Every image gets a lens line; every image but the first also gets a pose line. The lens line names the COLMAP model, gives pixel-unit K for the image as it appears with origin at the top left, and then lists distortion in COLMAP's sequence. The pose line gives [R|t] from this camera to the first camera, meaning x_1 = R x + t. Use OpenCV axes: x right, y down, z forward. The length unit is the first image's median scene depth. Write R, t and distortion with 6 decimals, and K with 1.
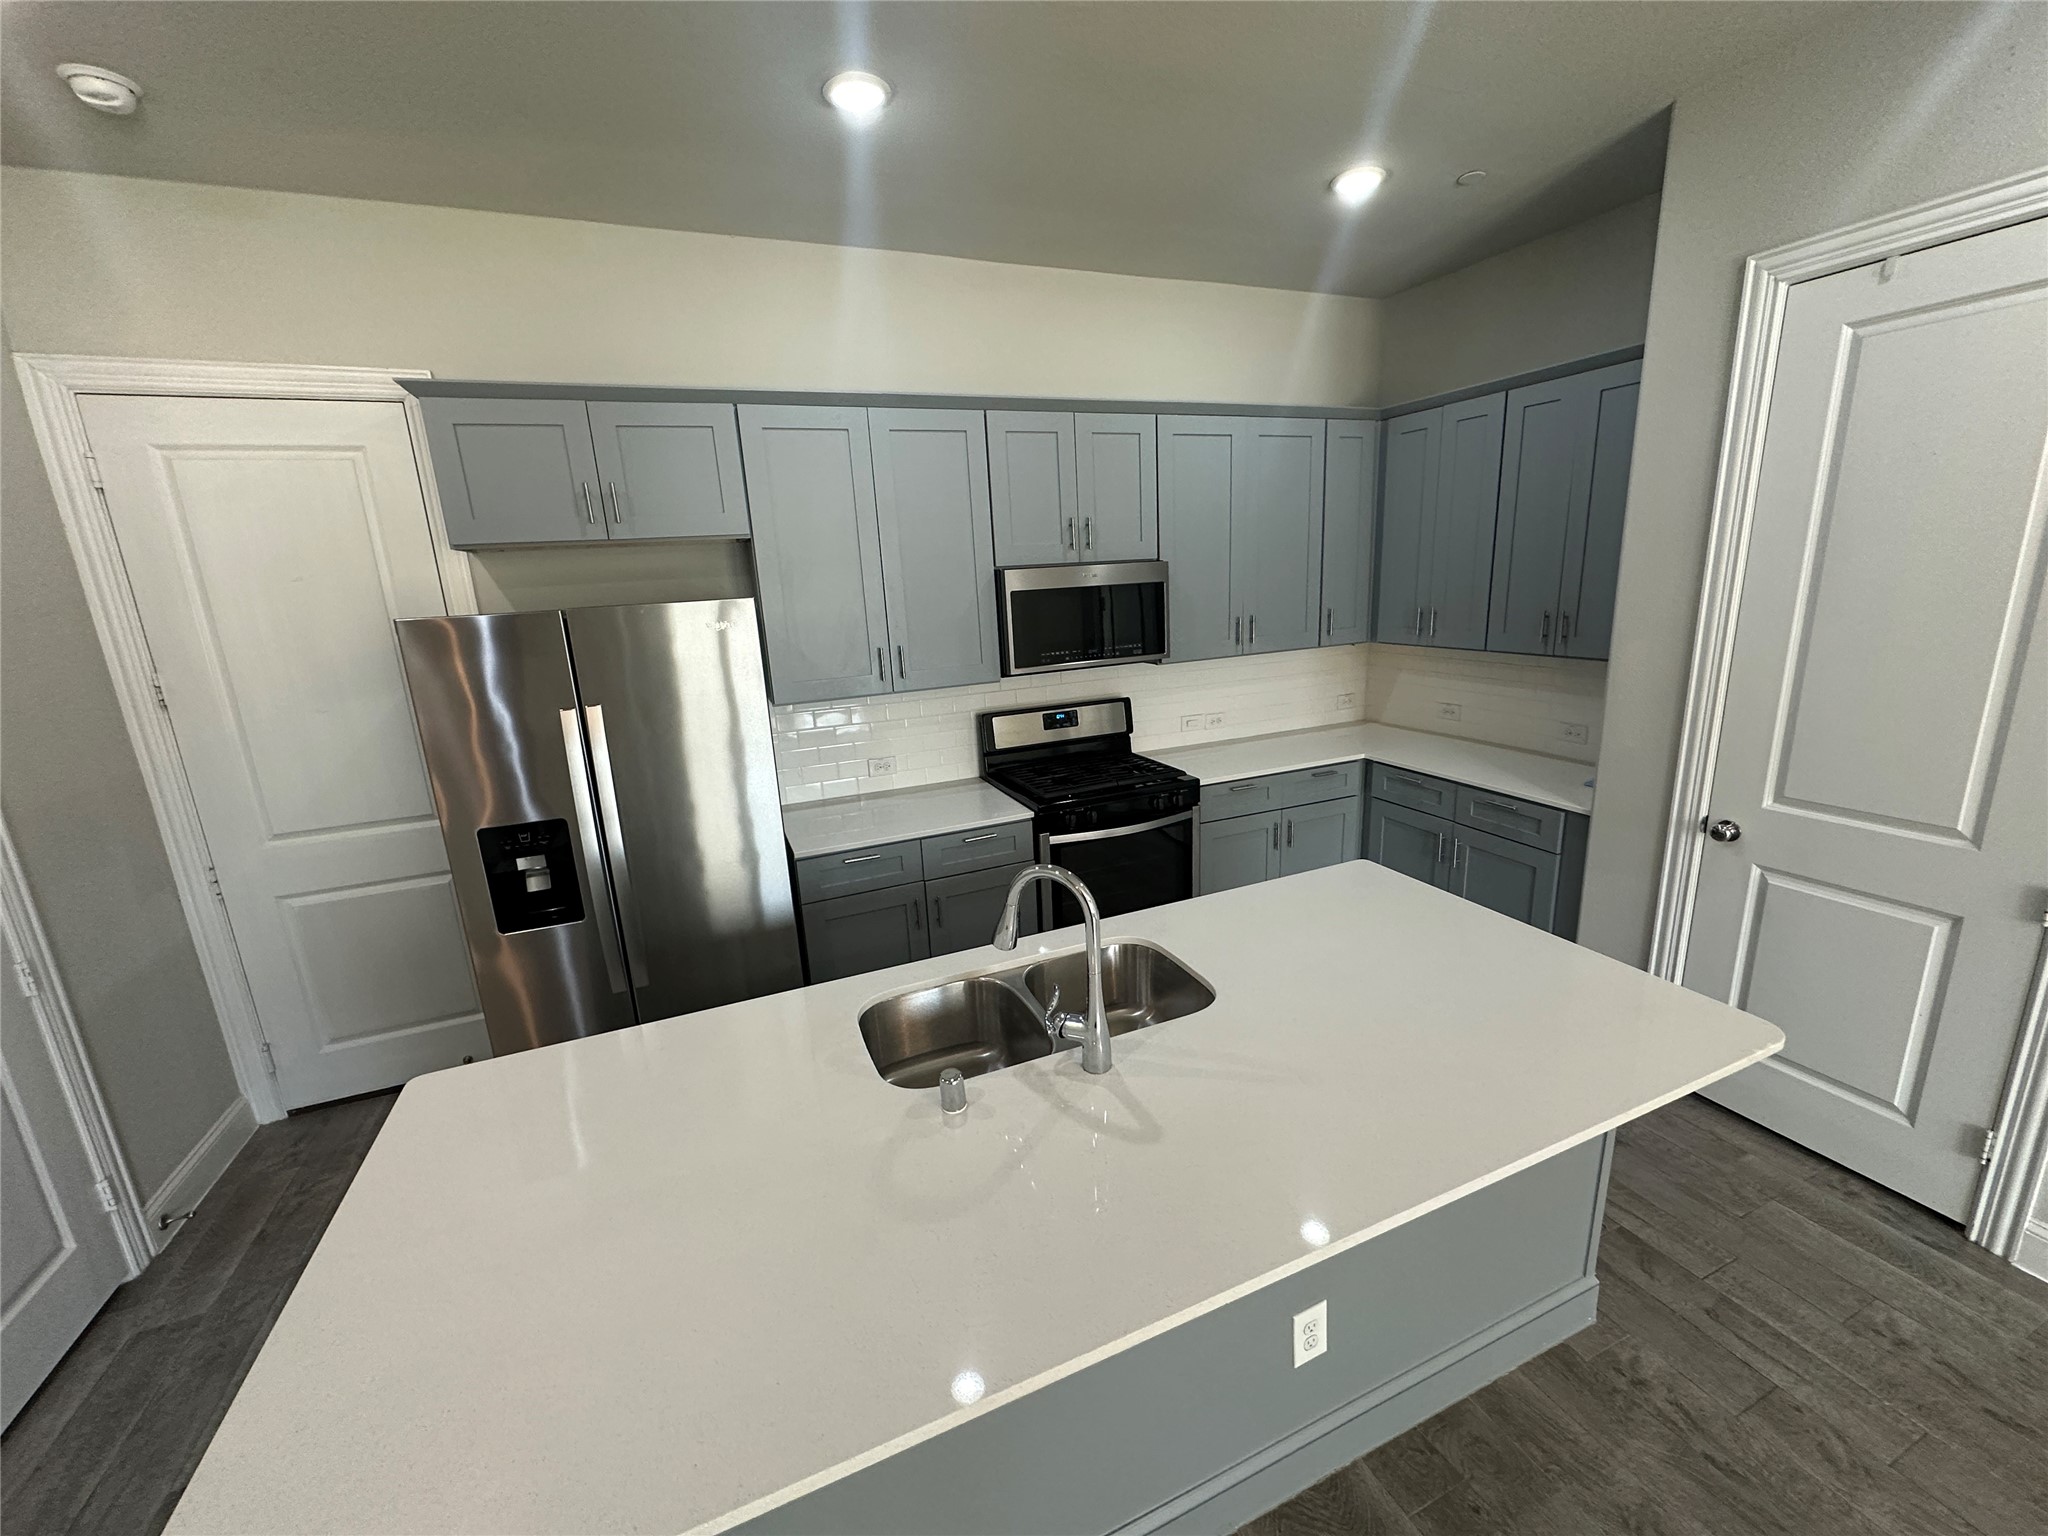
lens RADIAL K [[814.0, 0, 1026.2], [0, 814.0, 767.3], [0, 0, 1]] dist [-0.006203, 0.001656]
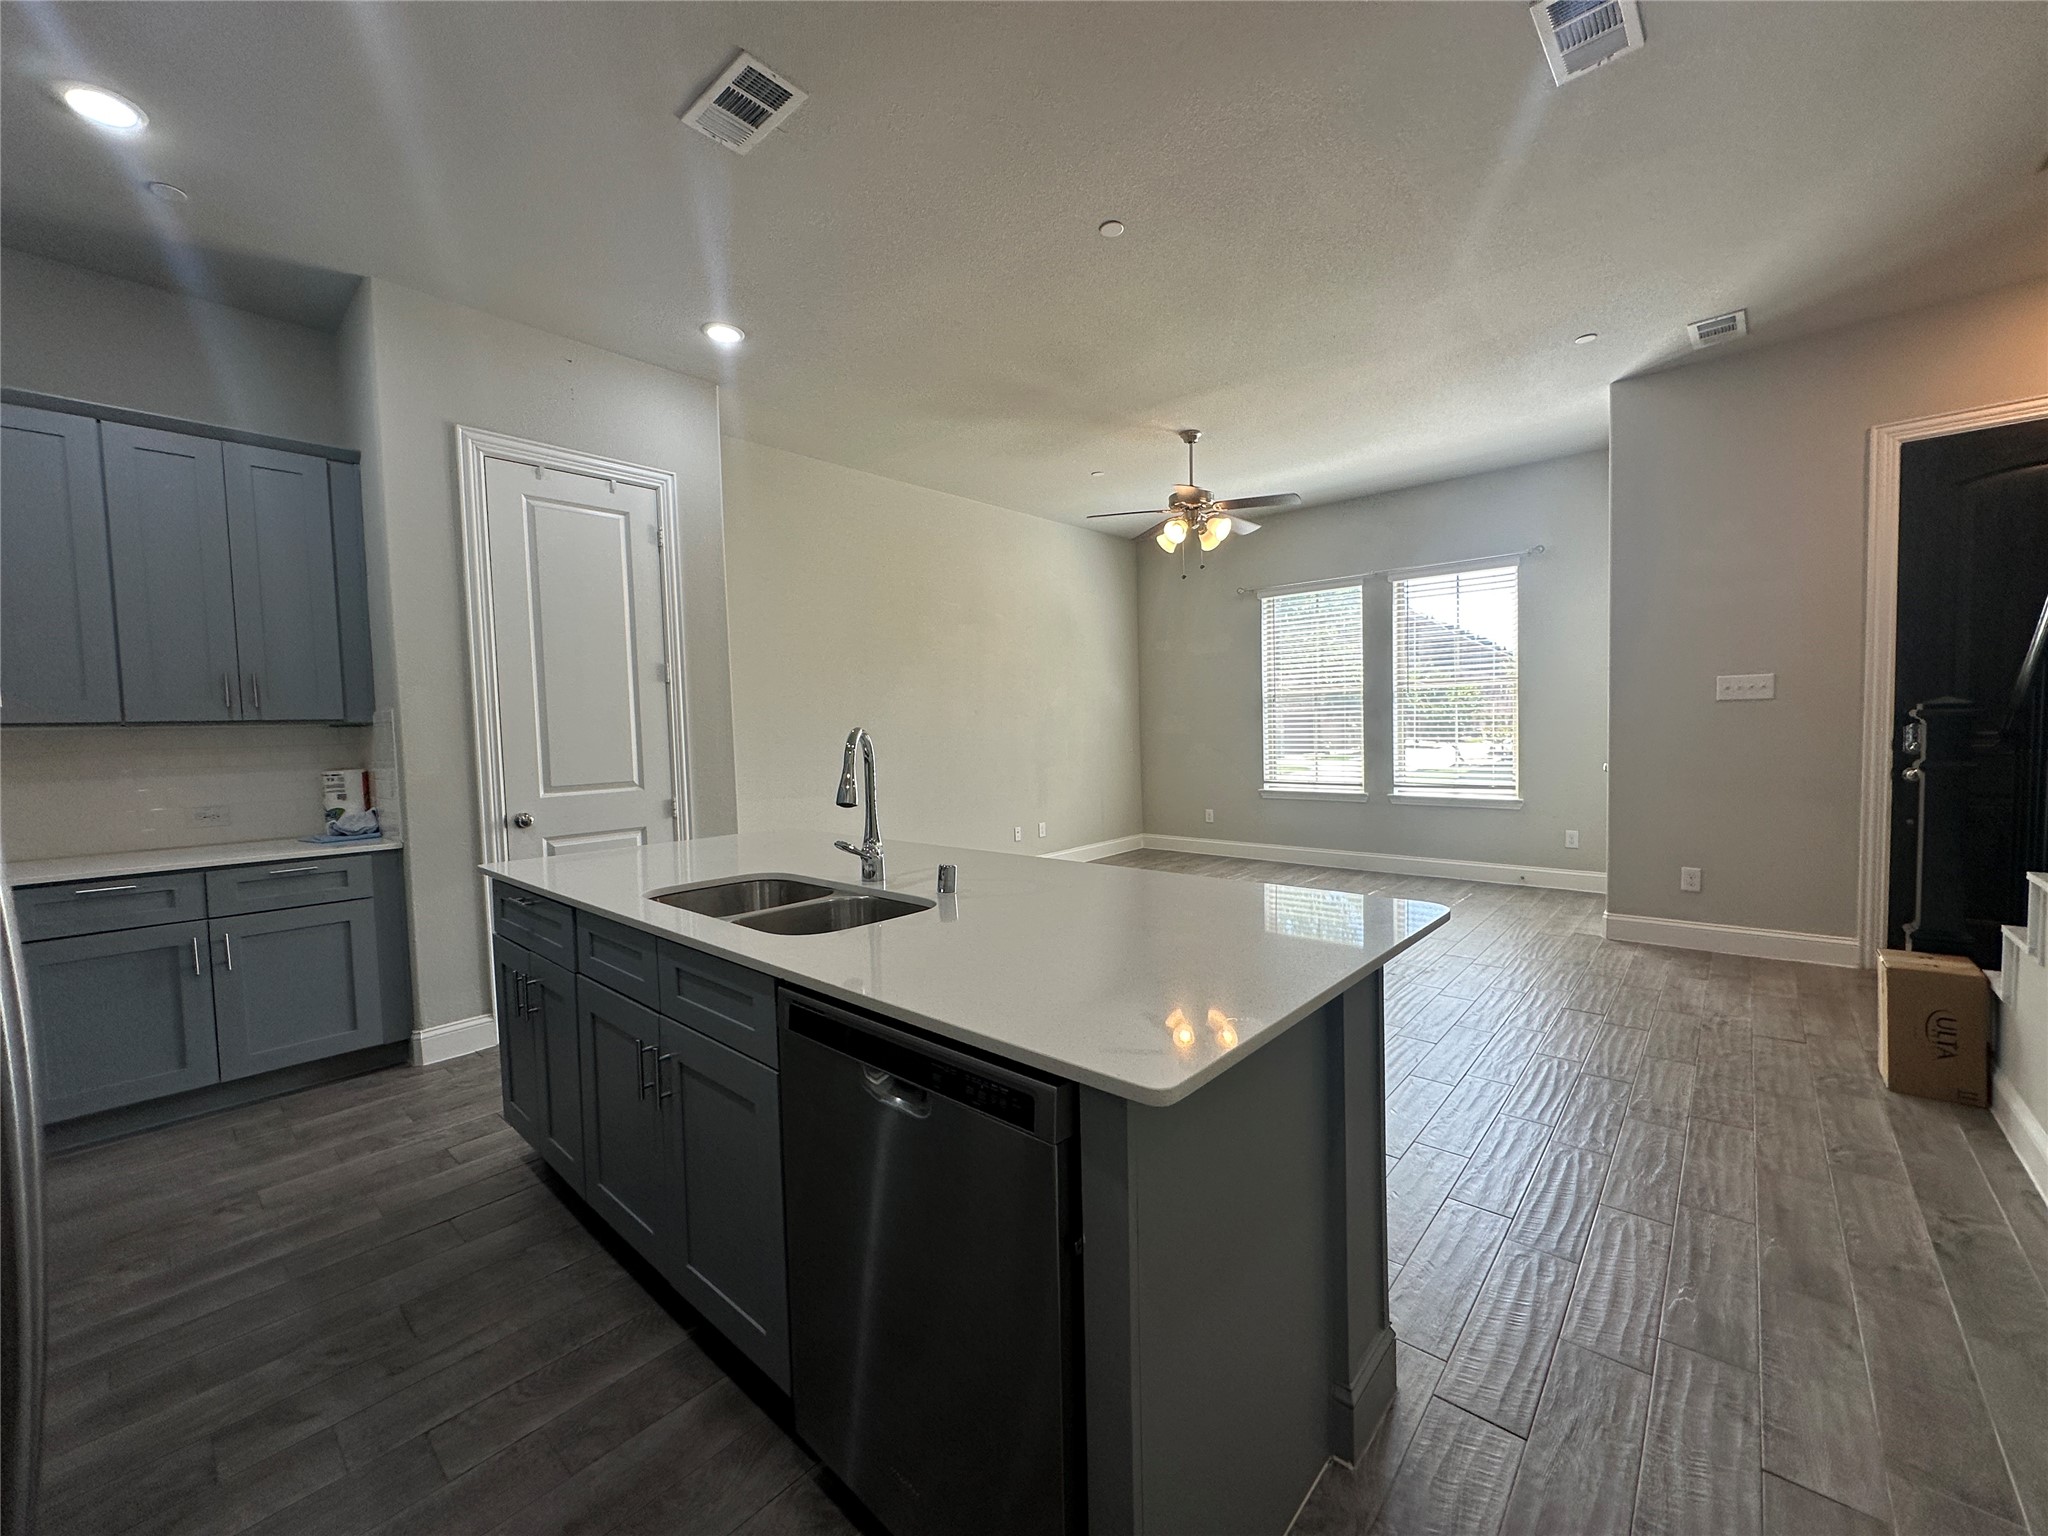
lens RADIAL K [[814.0, 0, 1029.4], [0, 814.0, 762.2], [0, 0, 1]] dist [-0.006203, 0.001656]
pose [[-0.425790, 0.020650, 0.904586, -0.647151], [0.260138, 0.960324, 0.100526, 0.056932], [-0.866620, 0.278120, -0.414268, 0.664758]]
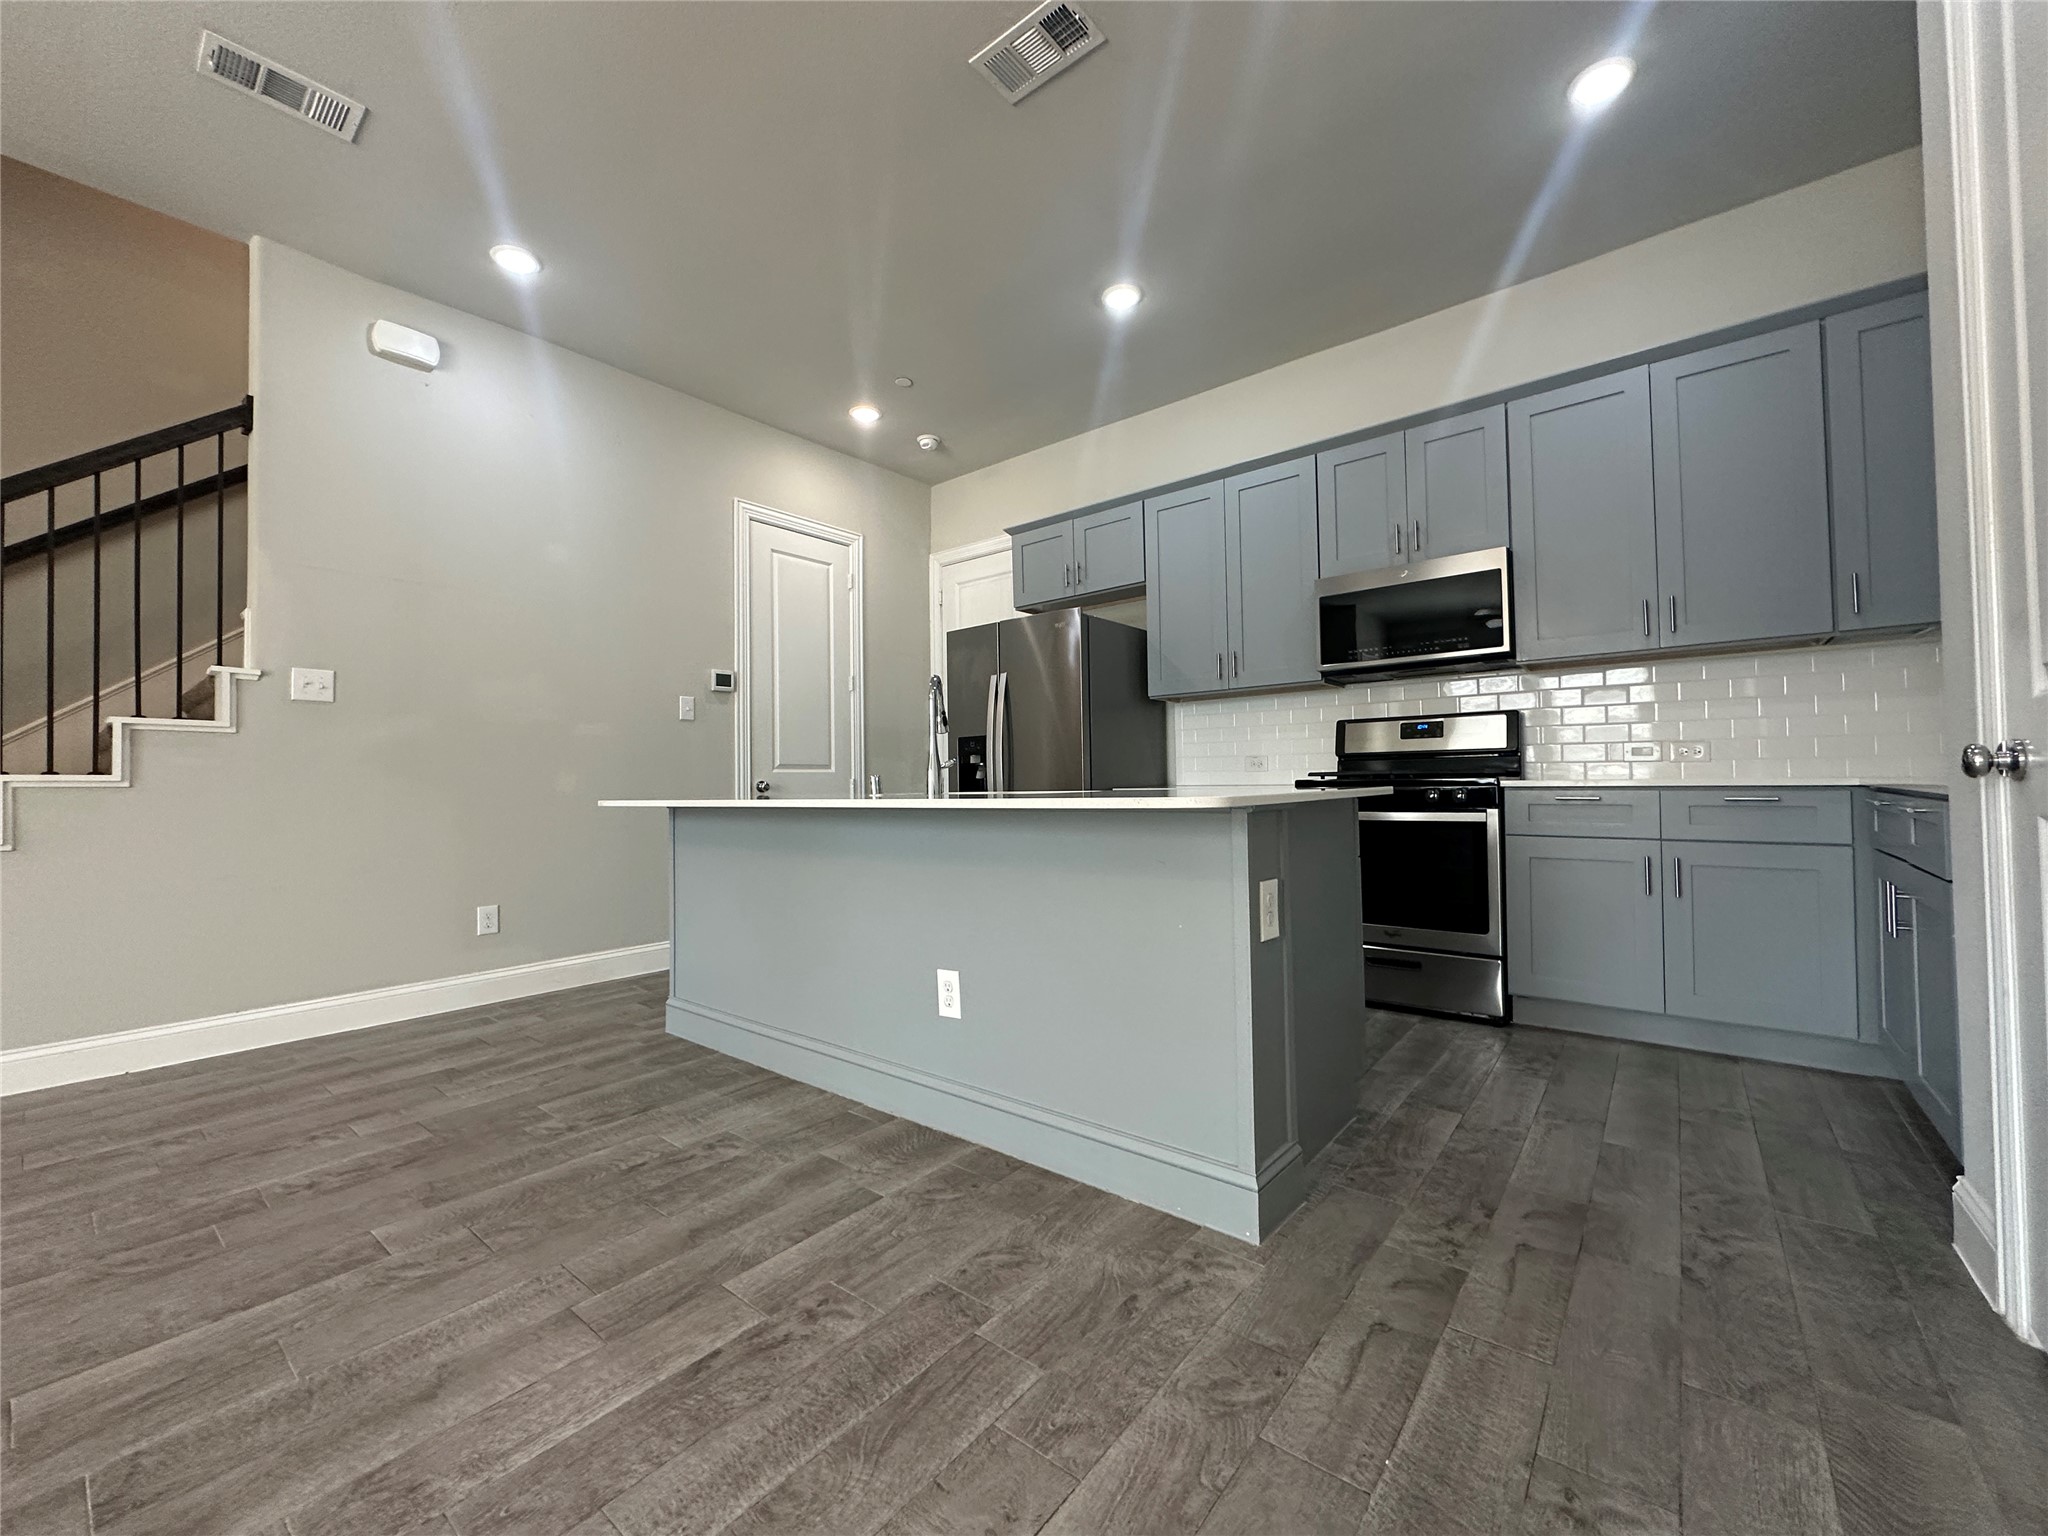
lens RADIAL K [[814.0, 0, 1029.0], [0, 814.0, 768.8], [0, 0, 1]] dist [-0.006203, 0.001656]
pose [[0.471732, 0.024259, -0.881408, 0.852208], [-0.214353, 0.972789, -0.087949, 0.217138], [0.855290, 0.230421, 0.464095, 0.198839]]
